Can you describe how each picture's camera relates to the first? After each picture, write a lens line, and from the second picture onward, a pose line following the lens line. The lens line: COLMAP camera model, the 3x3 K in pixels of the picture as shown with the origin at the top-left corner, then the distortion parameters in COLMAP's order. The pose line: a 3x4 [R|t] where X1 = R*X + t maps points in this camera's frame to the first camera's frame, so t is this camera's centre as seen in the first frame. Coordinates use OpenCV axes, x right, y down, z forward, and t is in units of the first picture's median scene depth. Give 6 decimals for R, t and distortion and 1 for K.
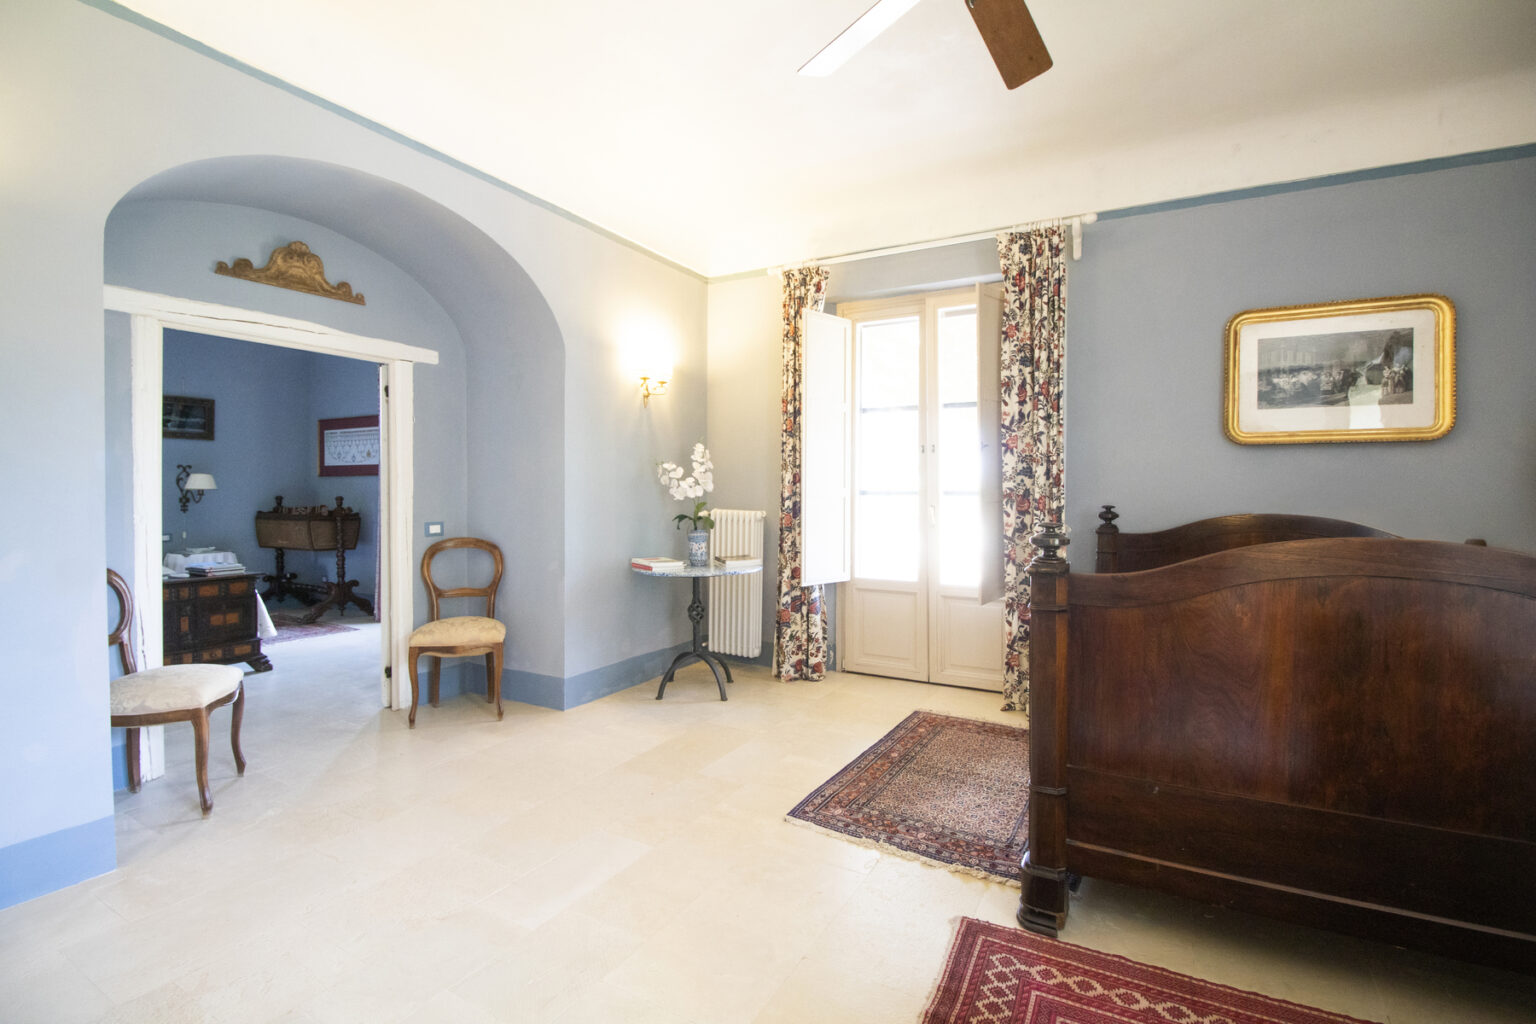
lens RADIAL K [[798.8, 0, 768.3], [0, 798.8, 509.2], [0, 0, 1]] dist [0.004088, 0.000237]
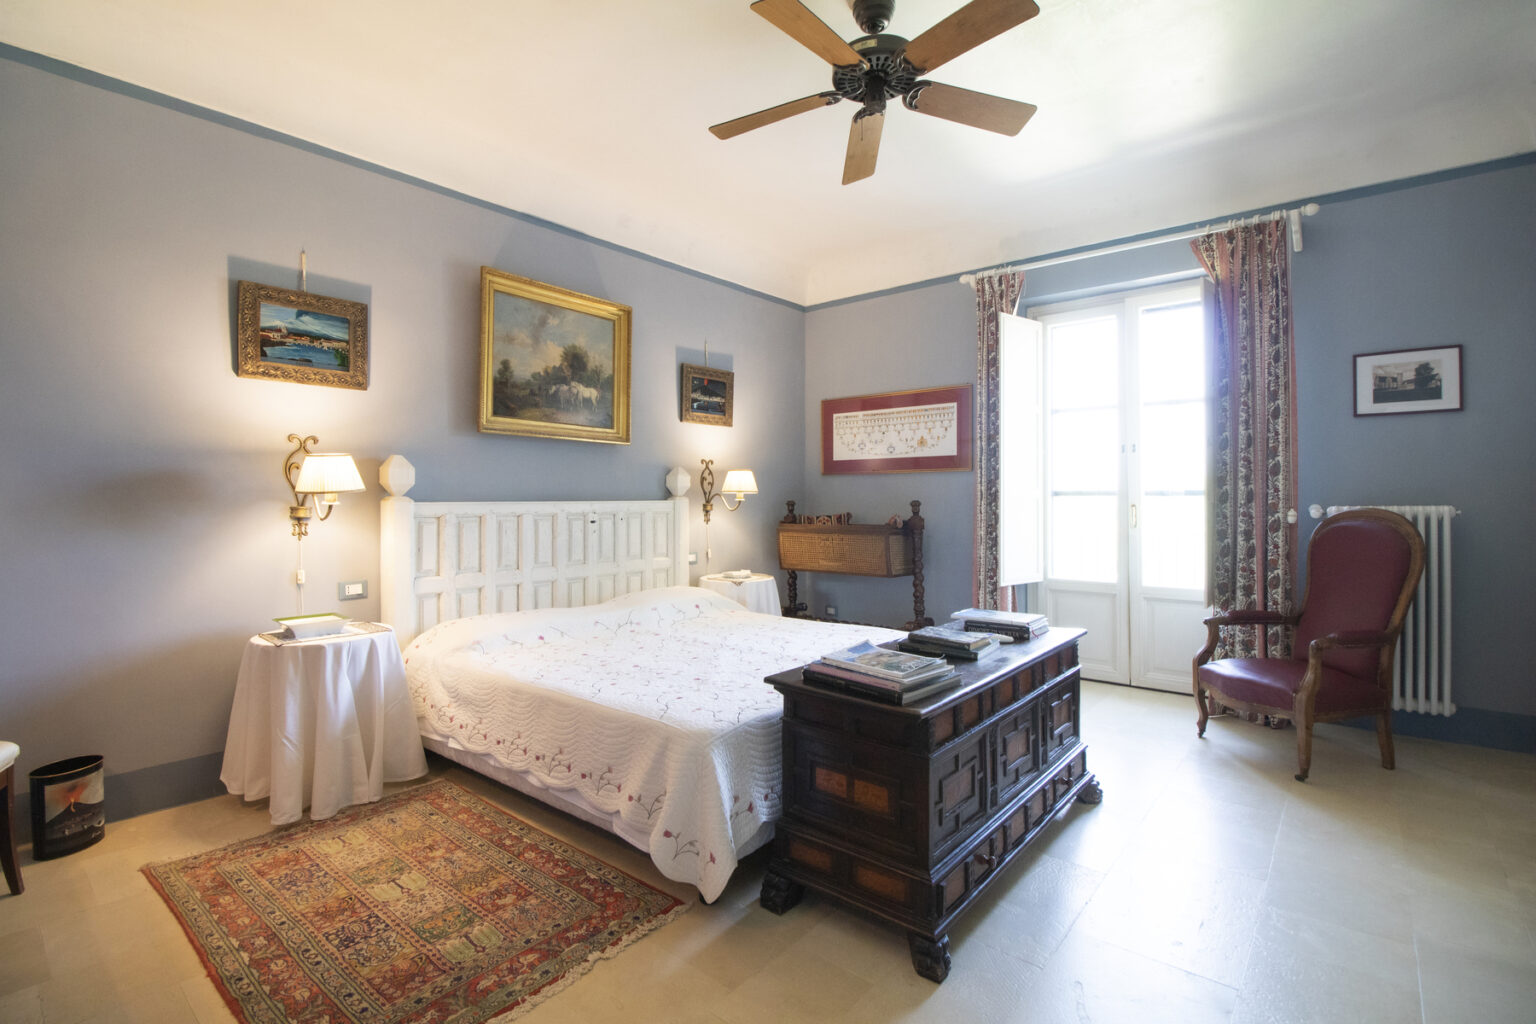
lens RADIAL K [[708.8, 0, 770.3], [0, 708.8, 501.9], [0, 0, 1]] dist [0.011202, -0.000241]
pose [[0.987906, -0.007221, -0.154883, -0.115350], [0.005417, 0.999913, -0.012066, -0.001624], [0.154957, 0.011081, 0.987859, 0.073450]]
